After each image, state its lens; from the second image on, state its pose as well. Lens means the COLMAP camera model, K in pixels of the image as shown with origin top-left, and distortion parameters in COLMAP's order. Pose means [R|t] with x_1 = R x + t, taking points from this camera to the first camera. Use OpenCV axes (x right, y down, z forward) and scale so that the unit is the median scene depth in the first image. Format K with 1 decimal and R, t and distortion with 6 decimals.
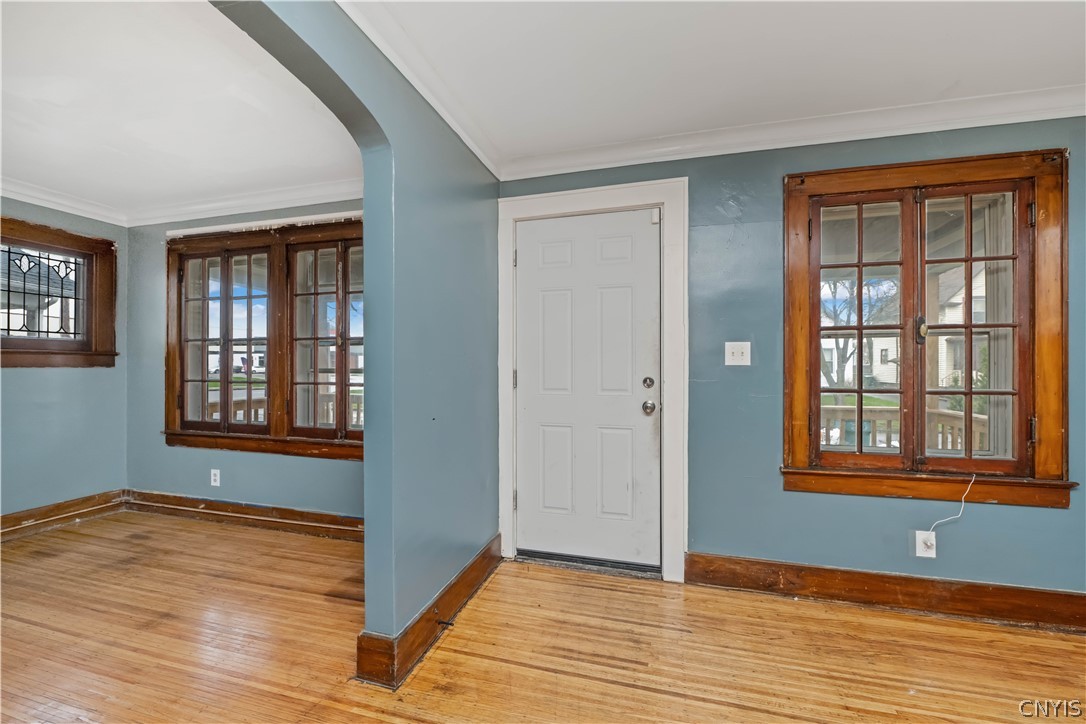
lens RADIAL K [[442.5, 0, 546.2], [0, 442.5, 362.1], [0, 0, 1]] dist [-0.010144, 0.000359]
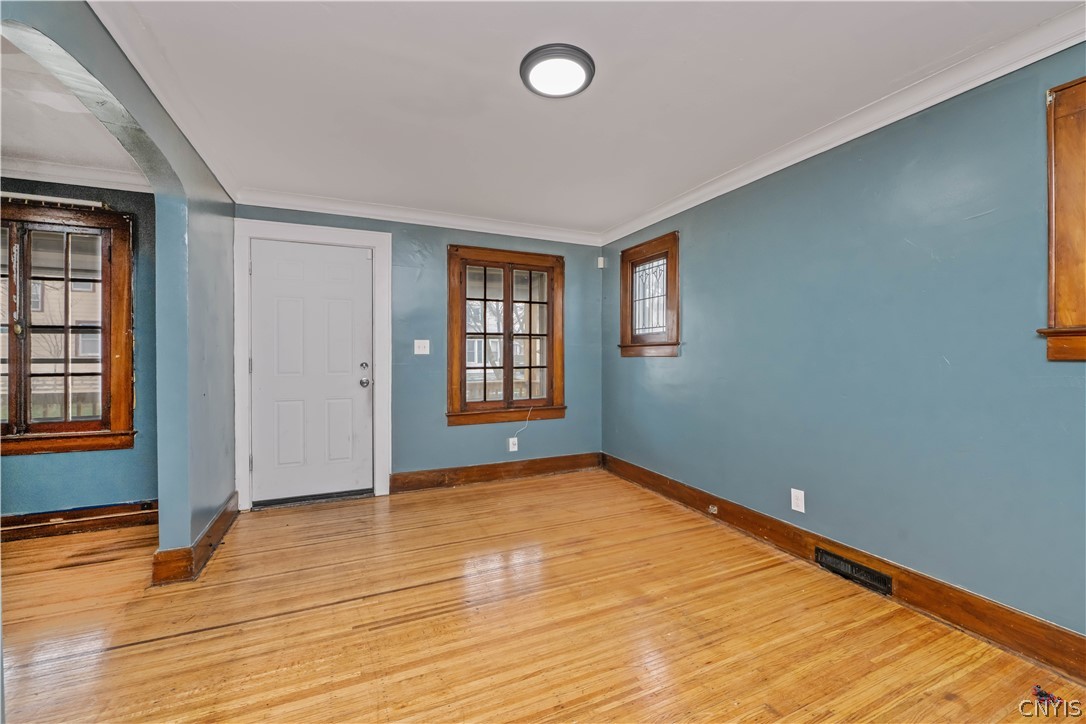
lens RADIAL K [[442.5, 0, 552.5], [0, 442.5, 356.5], [0, 0, 1]] dist [-0.010144, 0.000359]
pose [[0.769797, -0.005359, 0.638266, -0.252346], [-0.003152, 0.999921, 0.012197, -0.005726], [-0.638281, -0.011401, 0.769719, -0.601068]]
